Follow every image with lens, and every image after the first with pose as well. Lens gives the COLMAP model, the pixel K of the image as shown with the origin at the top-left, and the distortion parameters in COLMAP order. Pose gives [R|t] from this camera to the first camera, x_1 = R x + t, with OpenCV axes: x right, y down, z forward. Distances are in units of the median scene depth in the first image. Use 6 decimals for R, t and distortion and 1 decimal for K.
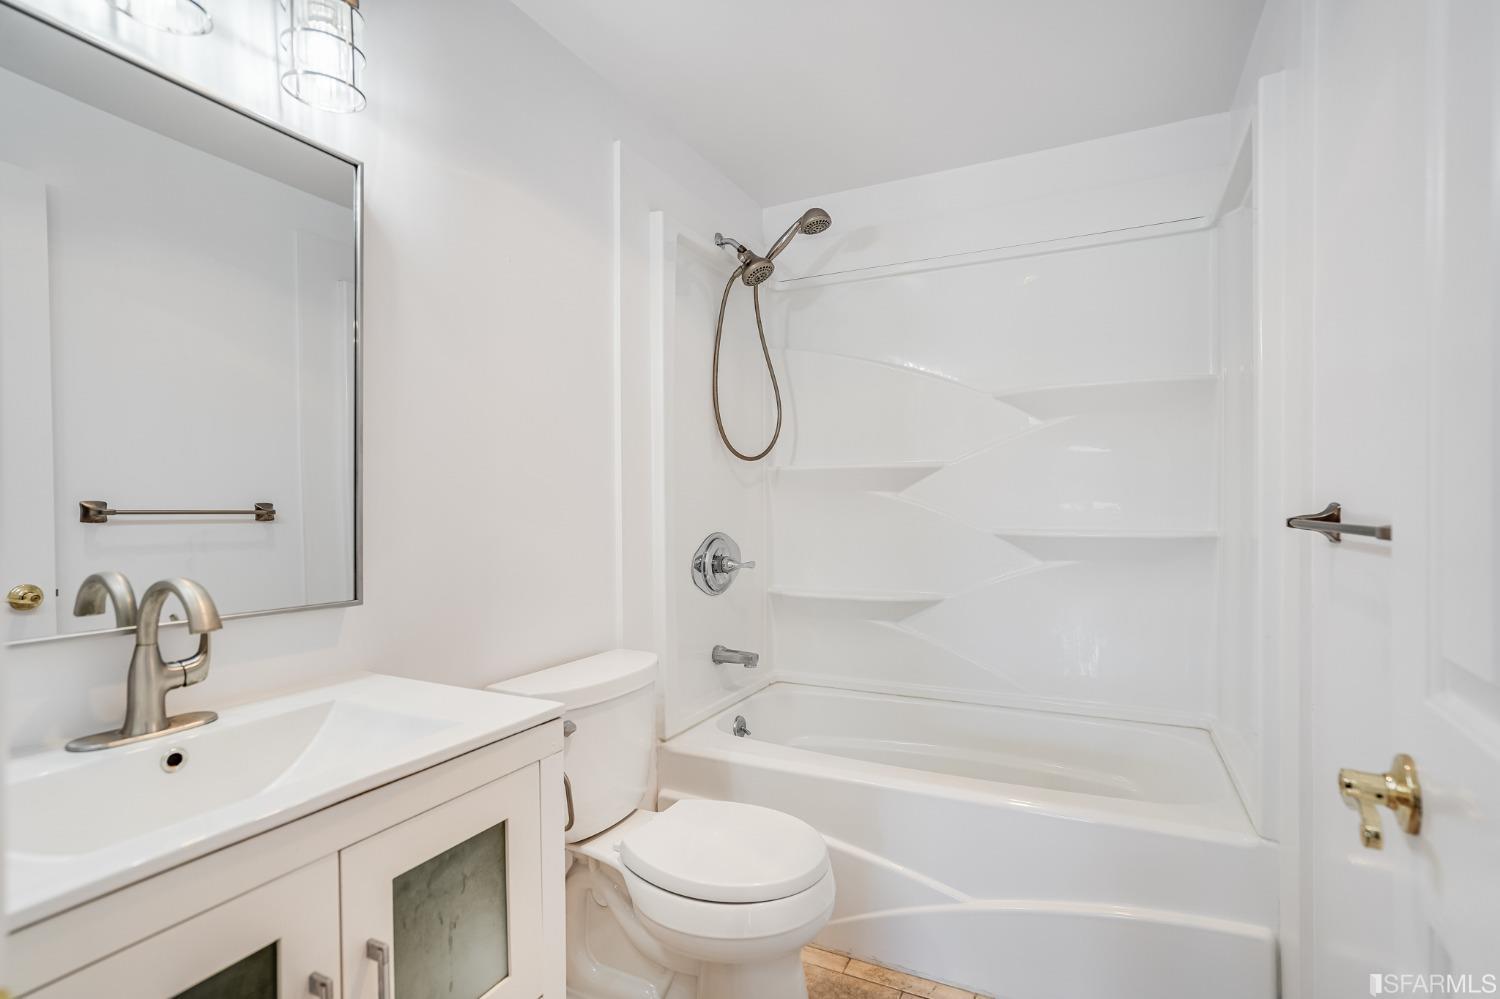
lens RADIAL K [[720.4, 0, 751.8], [0, 720.4, 518.0], [0, 0, 1]] dist [-0.039063, 0.019942]
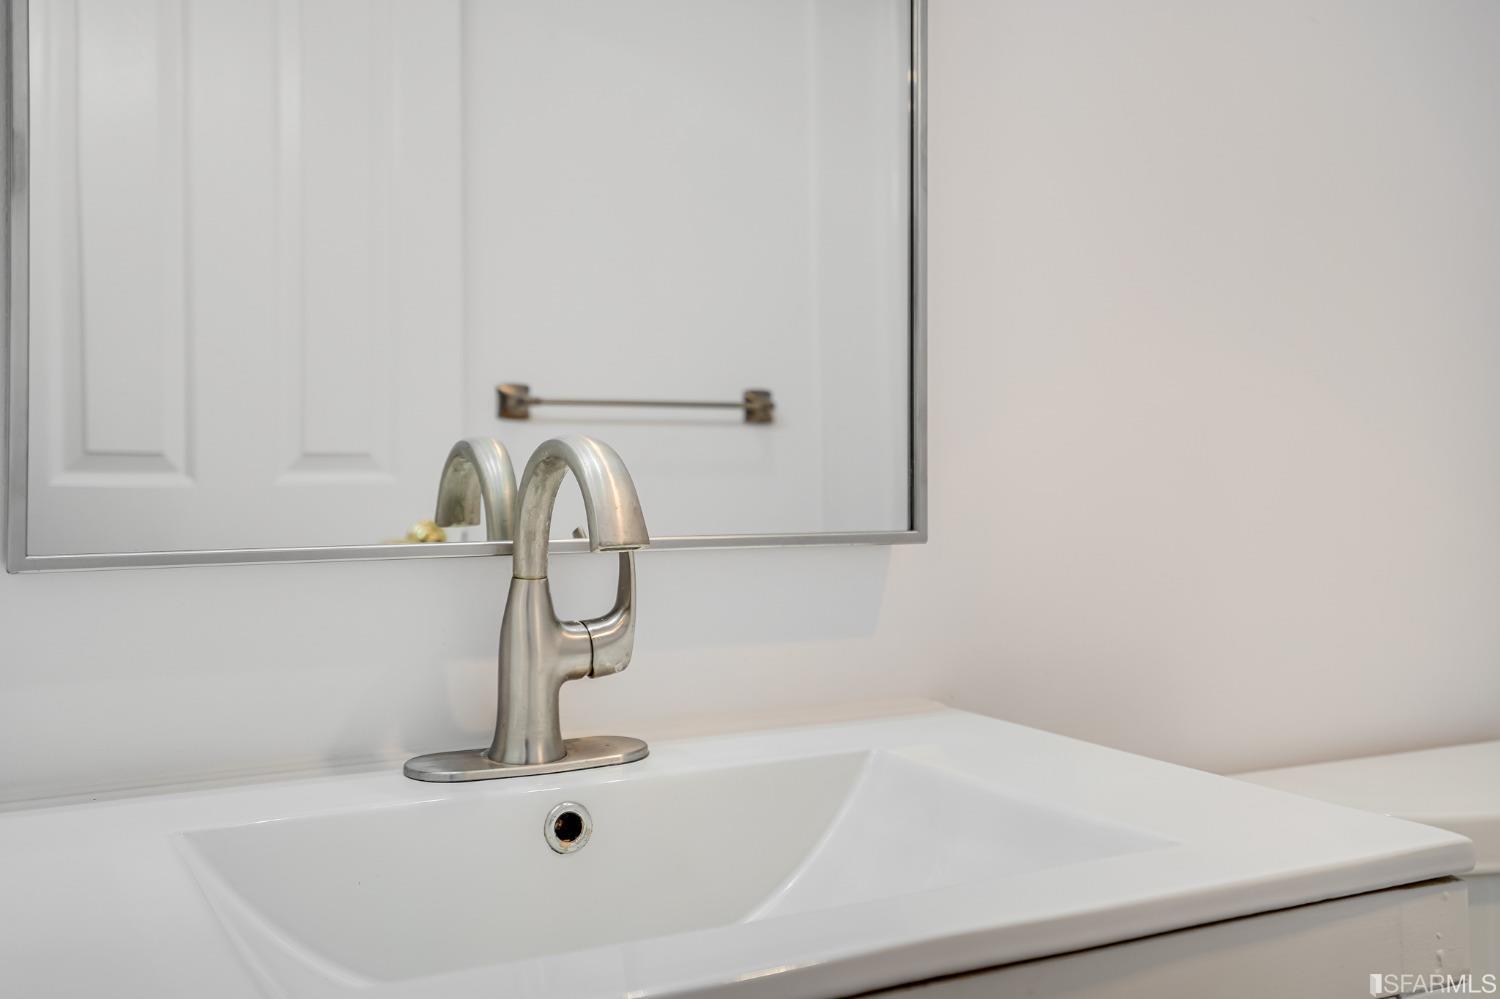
lens RADIAL K [[1241.2, 0, 750.0], [0, 1241.2, 499.5], [0, 0, 1]] dist [-0.002103, -0.000126]
pose [[0.802688, -0.027582, -0.595761, -0.217166], [-0.007926, 0.998348, -0.056900, 0.168434], [0.596347, 0.050395, 0.801143, 0.393796]]
